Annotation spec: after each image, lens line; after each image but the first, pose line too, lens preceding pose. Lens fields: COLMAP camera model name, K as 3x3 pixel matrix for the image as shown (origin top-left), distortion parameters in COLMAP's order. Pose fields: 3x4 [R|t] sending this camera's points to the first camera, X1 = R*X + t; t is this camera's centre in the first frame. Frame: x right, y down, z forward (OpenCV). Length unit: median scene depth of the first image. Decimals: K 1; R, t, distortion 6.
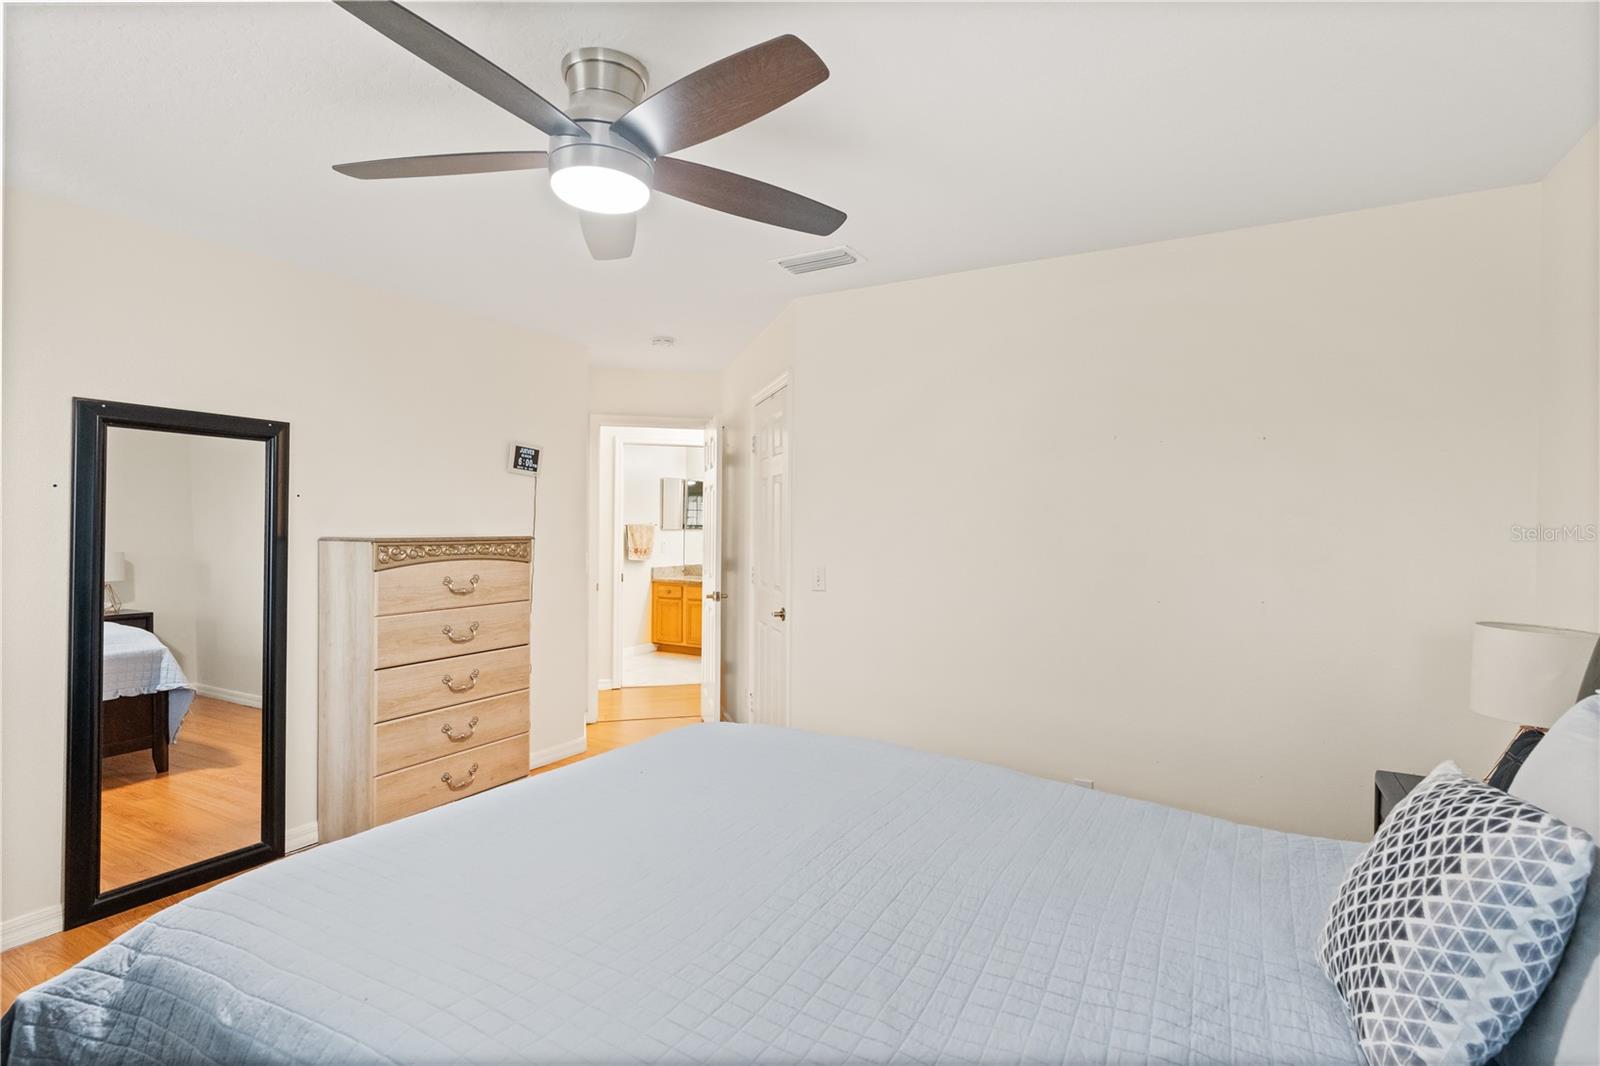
lens RADIAL K [[745.2, 0, 800.0], [0, 745.2, 533.0], [0, 0, 1]] dist [-0.000001, -0.000003]
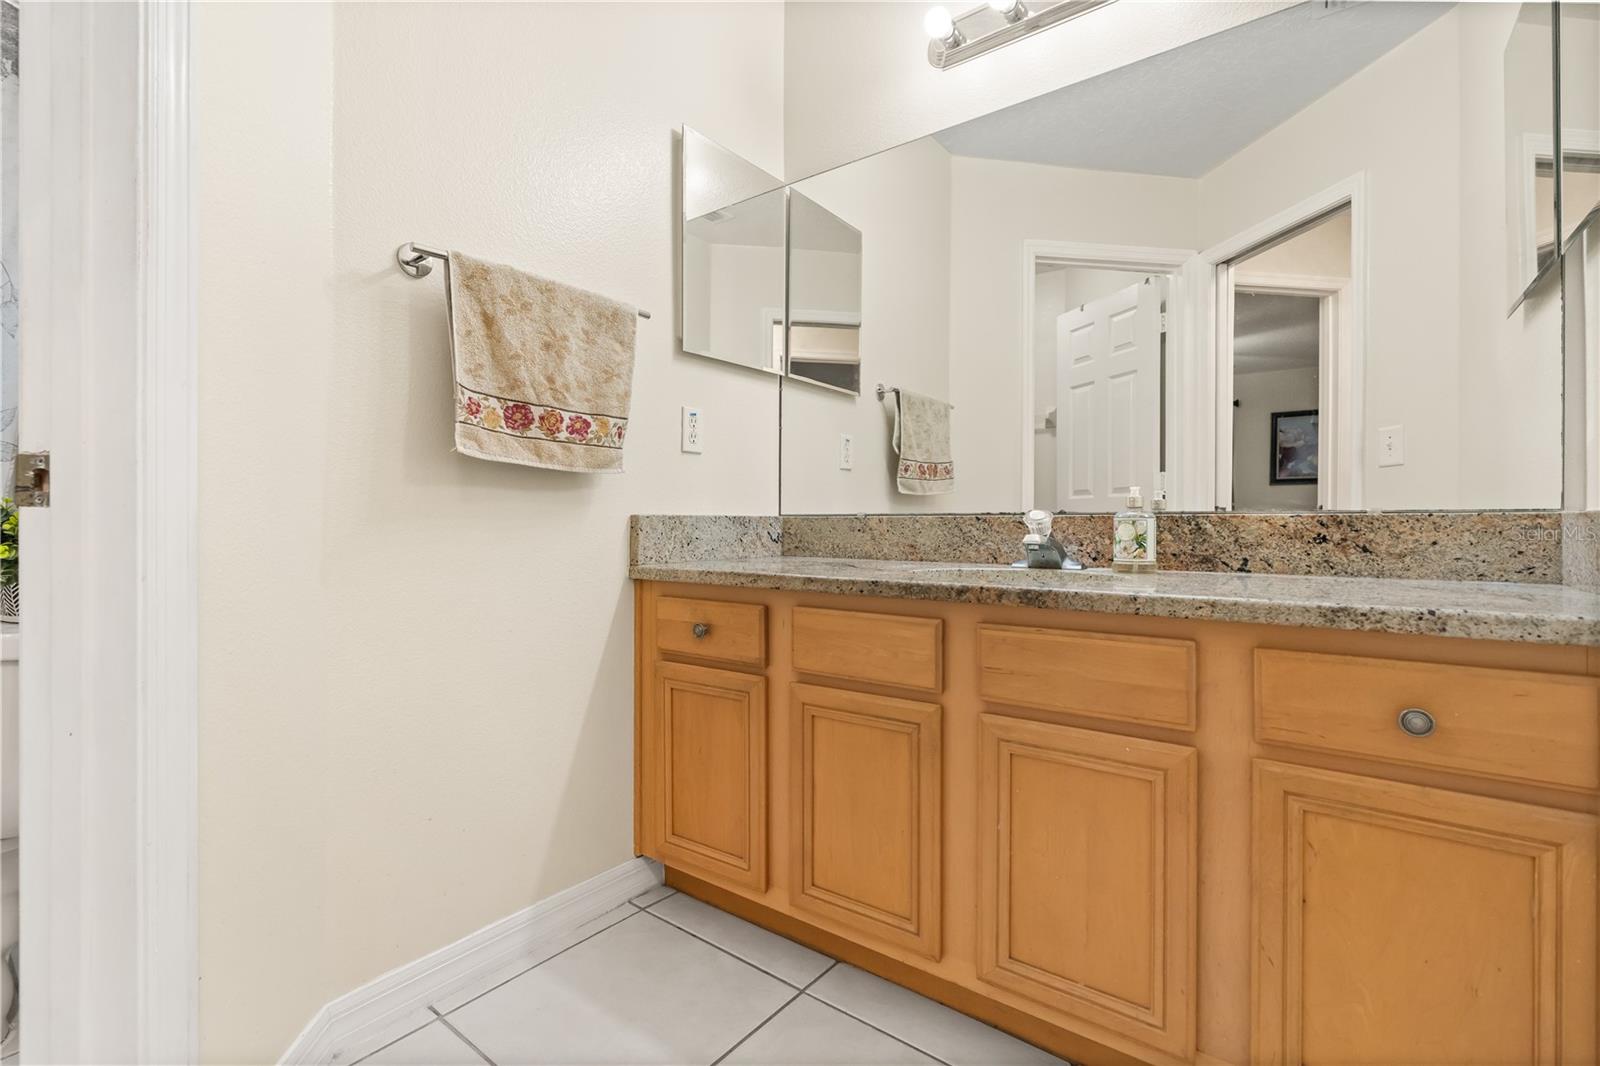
lens RADIAL K [[721.8, 0, 800.0], [0, 721.8, 533.0], [0, 0, 1]] dist [-0.002800, -0.000304]
pose [[0.989284, -0.010949, -0.145593, -0.121059], [0.010053, 0.999926, -0.006885, 0.054017], [0.145658, 0.005348, 0.989321, 0.808473]]
